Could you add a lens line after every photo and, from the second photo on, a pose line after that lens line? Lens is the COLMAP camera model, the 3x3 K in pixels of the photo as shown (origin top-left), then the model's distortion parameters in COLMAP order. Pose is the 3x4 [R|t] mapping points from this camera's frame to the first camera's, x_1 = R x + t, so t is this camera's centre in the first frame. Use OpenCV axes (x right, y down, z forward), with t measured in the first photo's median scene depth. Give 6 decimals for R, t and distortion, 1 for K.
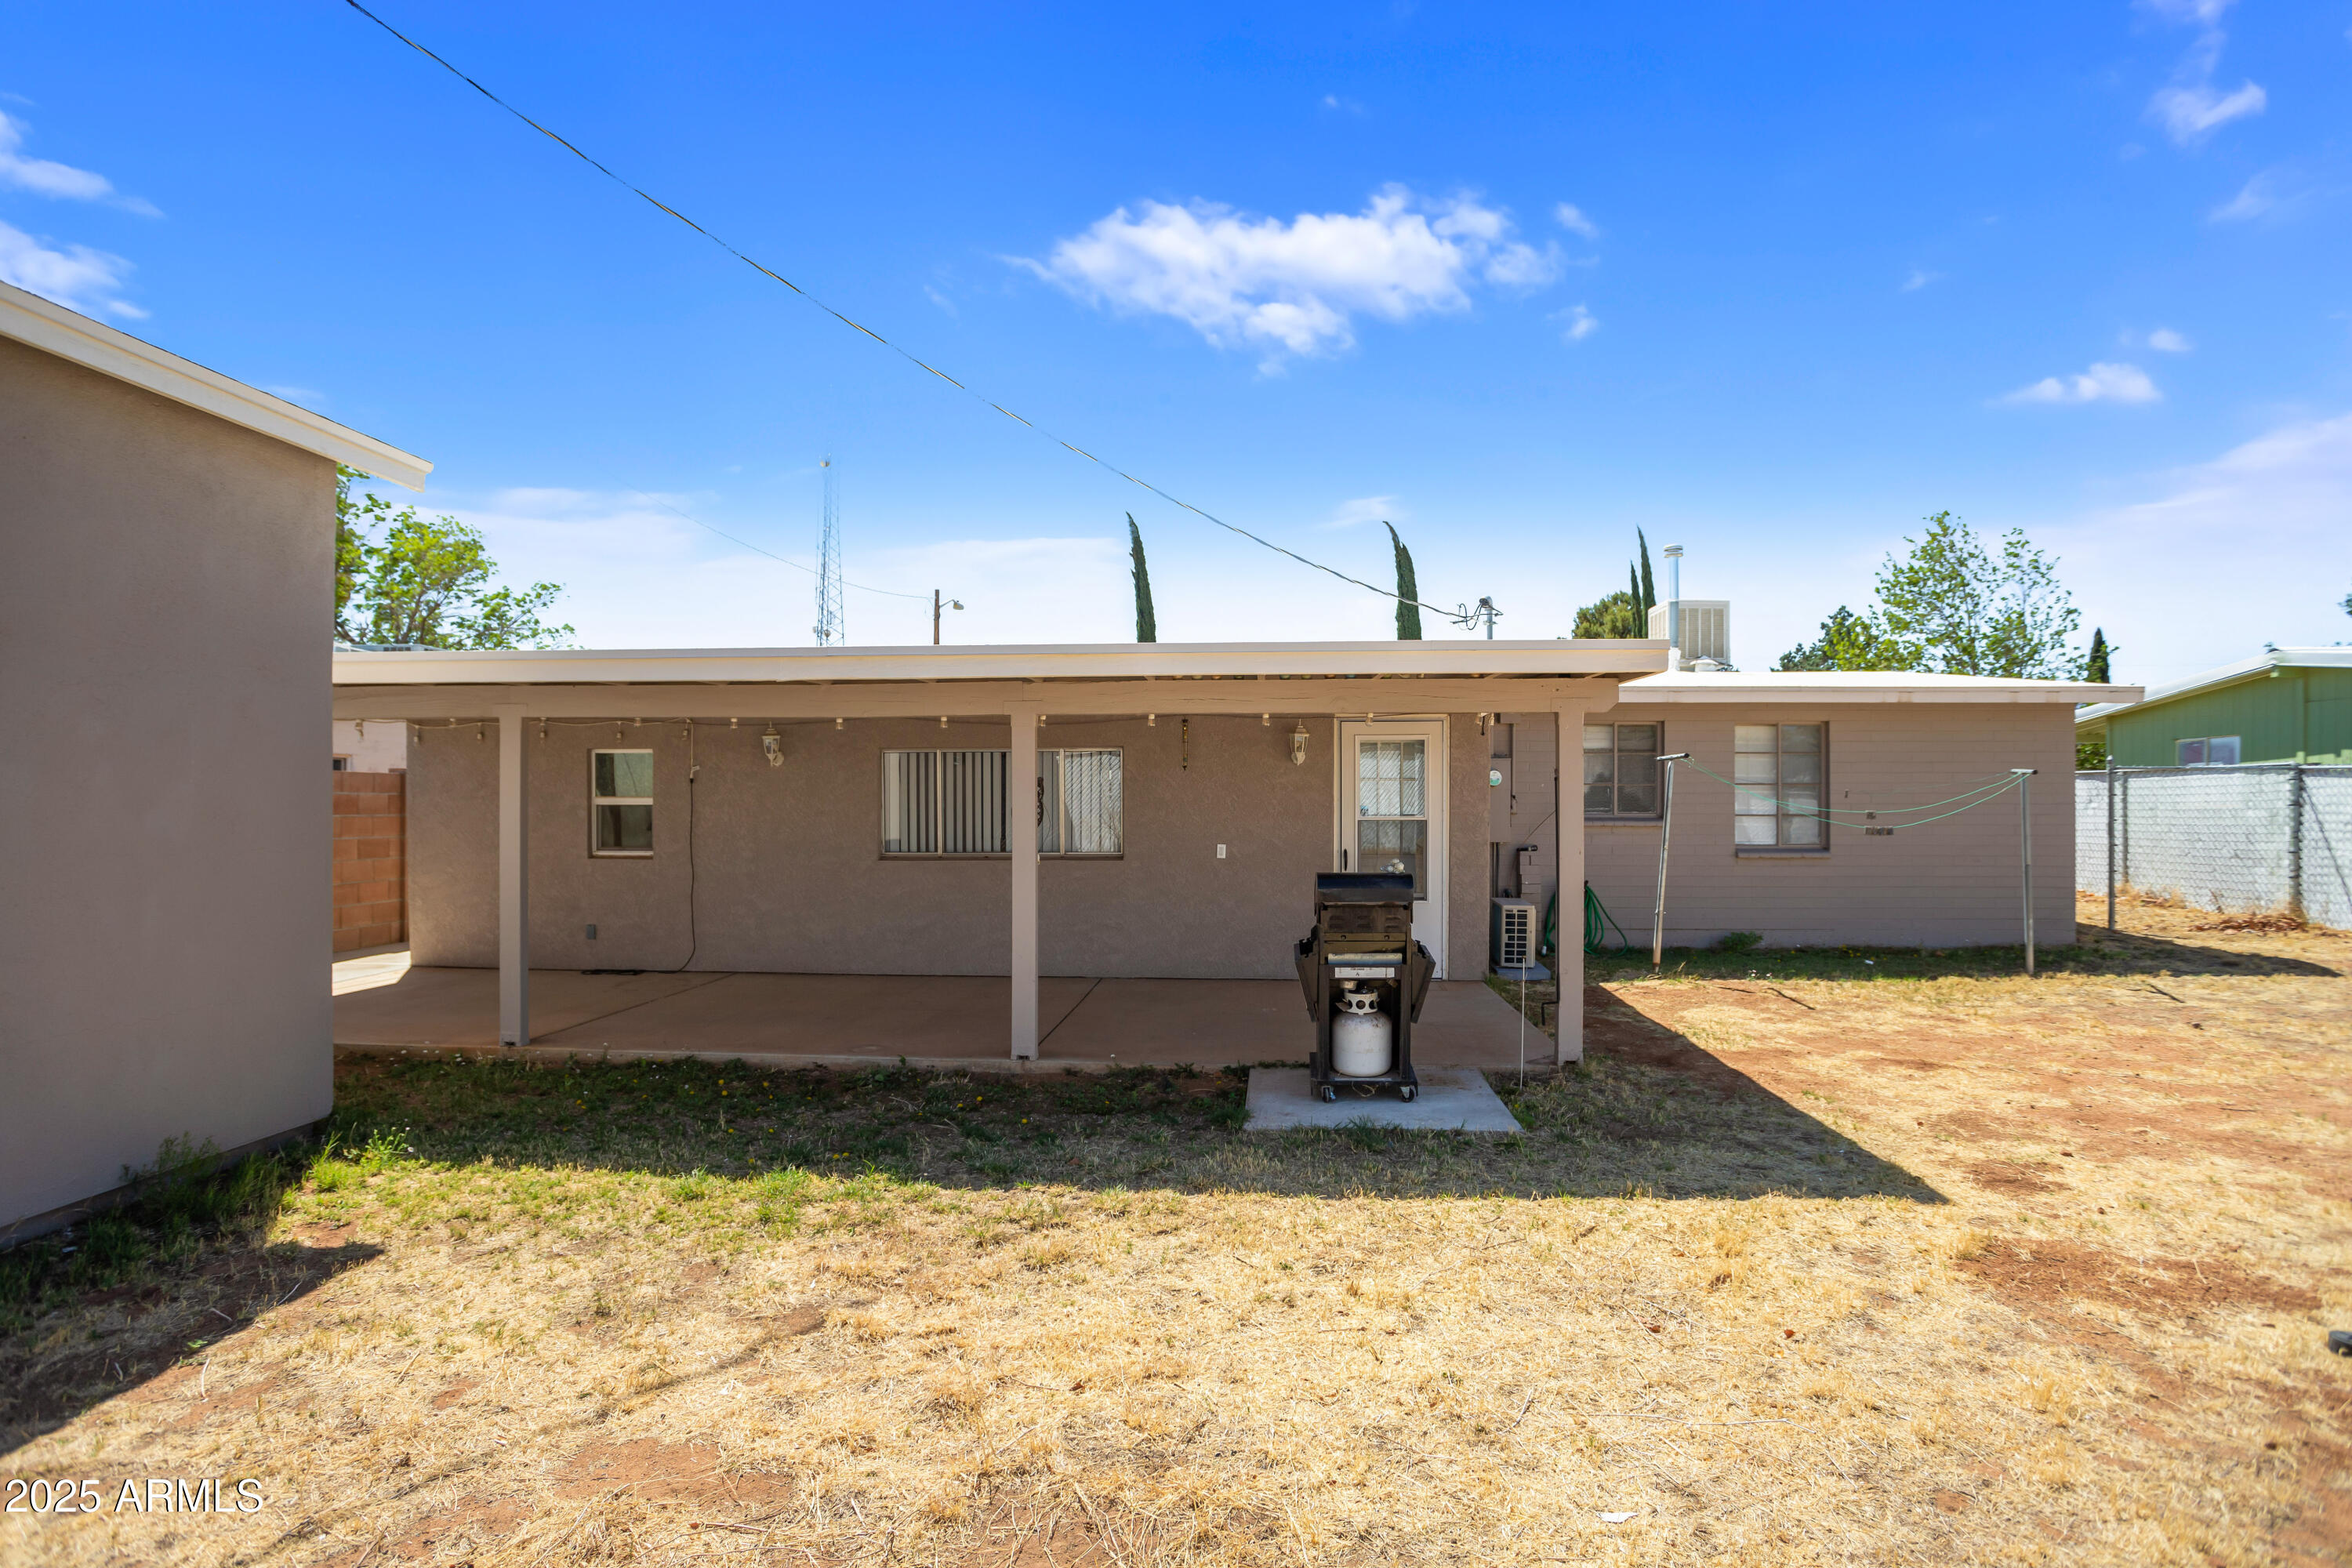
lens RADIAL K [[1192.8, 0, 1176.0], [0, 1192.8, 784.0], [0, 0, 1]] dist [-0.037592, 0.000140]
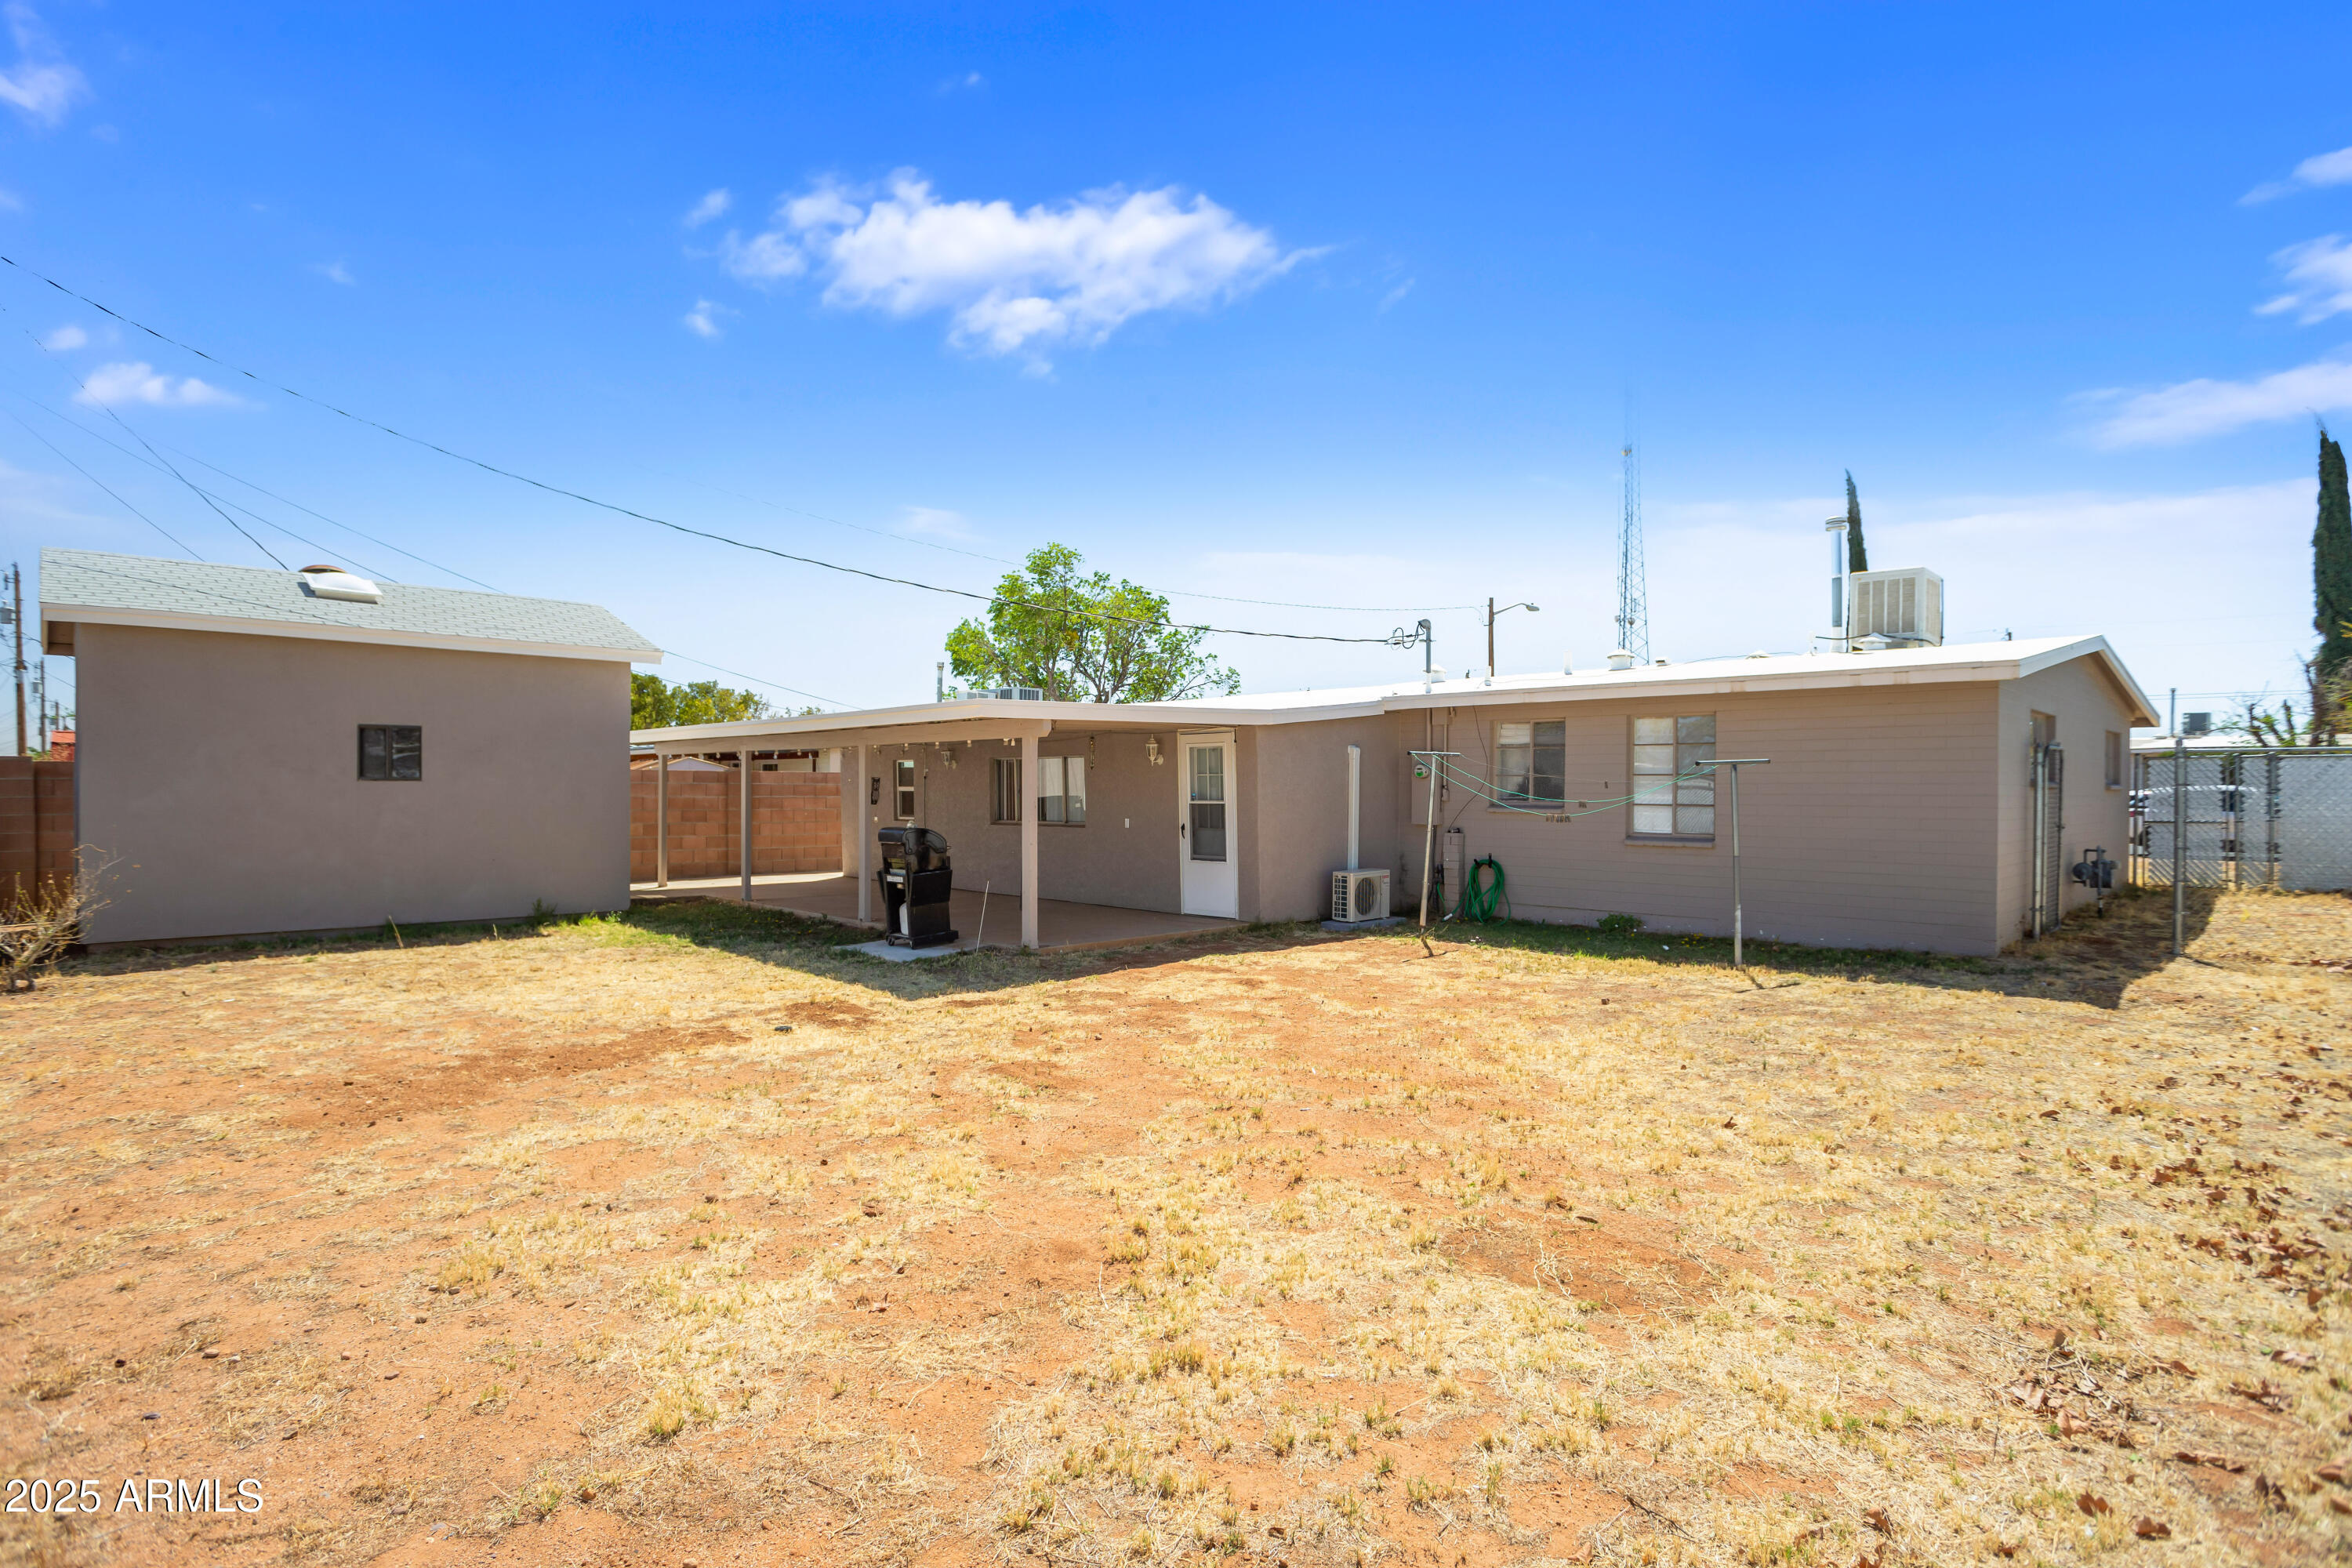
lens RADIAL K [[1192.8, 0, 1176.0], [0, 1192.8, 784.0], [0, 0, 1]] dist [-0.037592, 0.000140]
pose [[0.744987, -0.000955, -0.667078, 0.873093], [0.008533, 0.999931, 0.008098, -0.003572], [0.667024, -0.011725, 0.744944, -0.058732]]
